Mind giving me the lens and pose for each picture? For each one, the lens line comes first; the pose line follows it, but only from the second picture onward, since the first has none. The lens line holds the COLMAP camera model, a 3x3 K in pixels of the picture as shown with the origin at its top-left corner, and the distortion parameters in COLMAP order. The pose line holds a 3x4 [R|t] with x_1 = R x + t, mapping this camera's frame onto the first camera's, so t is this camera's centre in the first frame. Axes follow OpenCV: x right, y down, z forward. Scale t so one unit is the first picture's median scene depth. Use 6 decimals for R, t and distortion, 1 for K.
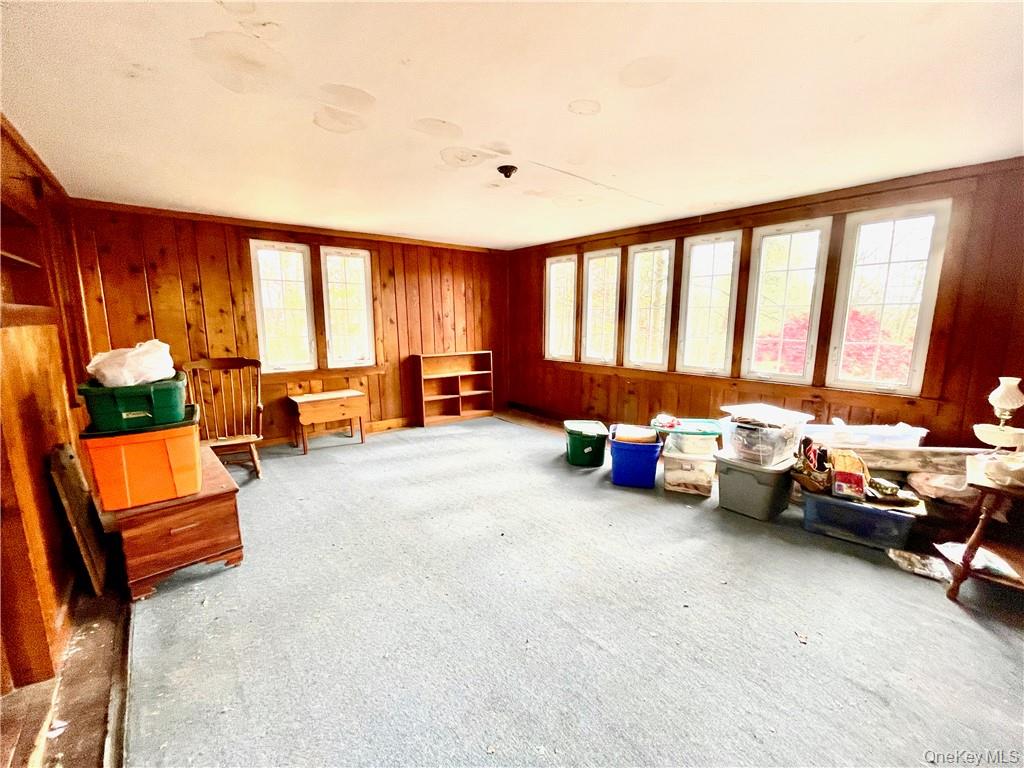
lens RADIAL K [[412.2, 0, 511.1], [0, 412.2, 387.7], [0, 0, 1]] dist [-0.007410, 0.000353]
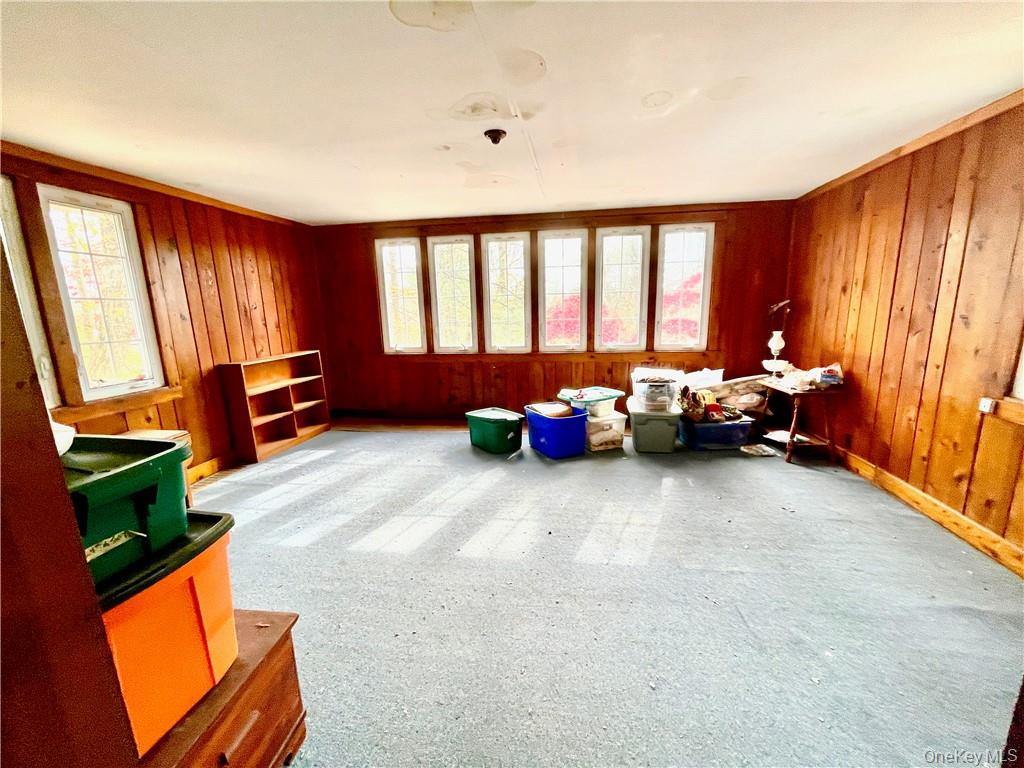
lens RADIAL K [[412.2, 0, 511.1], [0, 412.2, 387.7], [0, 0, 1]] dist [-0.007410, 0.000353]
pose [[0.753965, -0.145590, 0.640578, -0.436320], [0.133565, 0.988738, 0.067513, -0.031662], [-0.643193, 0.034656, 0.764920, 0.221070]]
